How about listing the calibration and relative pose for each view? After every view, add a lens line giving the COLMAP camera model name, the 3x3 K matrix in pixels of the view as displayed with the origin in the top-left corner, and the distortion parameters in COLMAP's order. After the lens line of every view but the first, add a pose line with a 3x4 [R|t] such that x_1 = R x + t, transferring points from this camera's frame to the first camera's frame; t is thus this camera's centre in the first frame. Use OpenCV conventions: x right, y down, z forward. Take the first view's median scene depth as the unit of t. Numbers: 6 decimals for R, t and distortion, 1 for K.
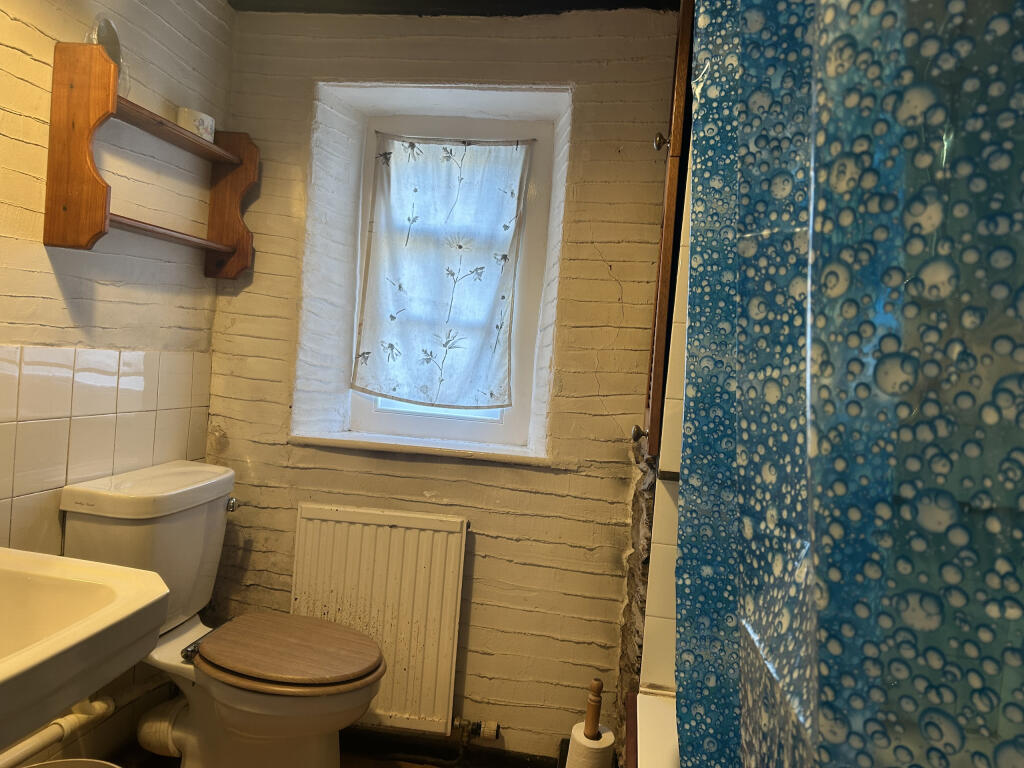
lens RADIAL K [[774.5, 0, 516.6], [0, 774.5, 380.5], [0, 0, 1]] dist [0.057530, -0.031305]
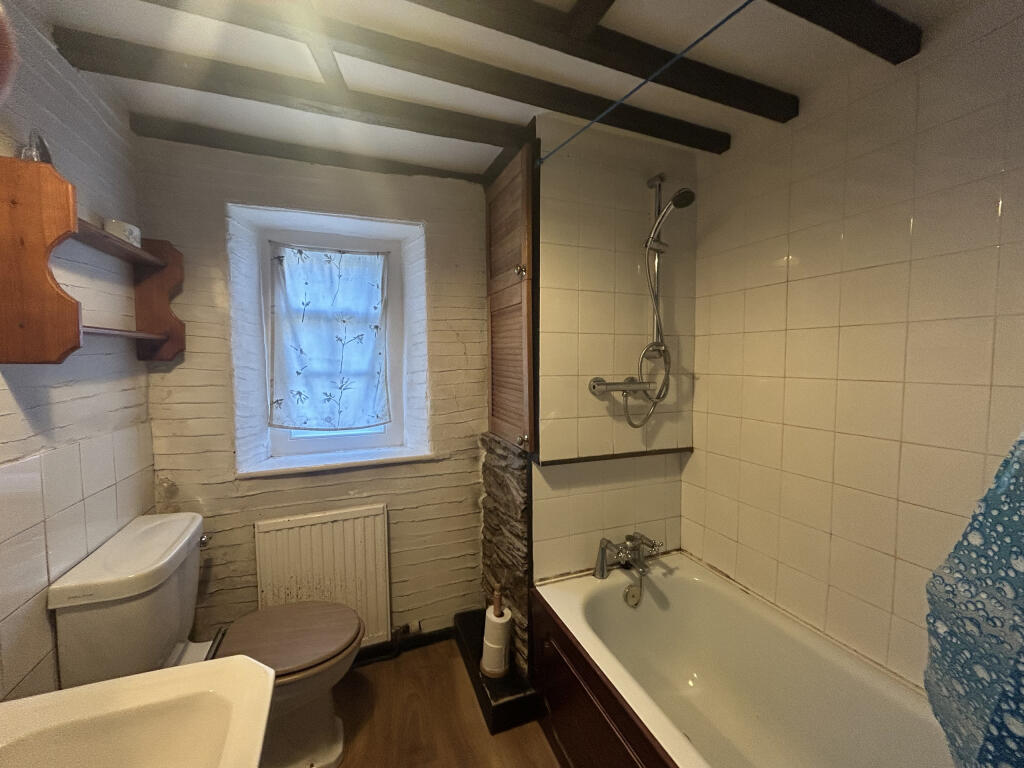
lens RADIAL K [[409.5, 0, 510.3], [0, 409.5, 381.4], [0, 0, 1]] dist [-0.000841, 0.000995]
pose [[0.866066, -0.109578, 0.487772, -0.210461], [0.087746, 0.993855, 0.067472, -0.091108], [-0.492168, -0.015636, 0.870360, 0.170333]]
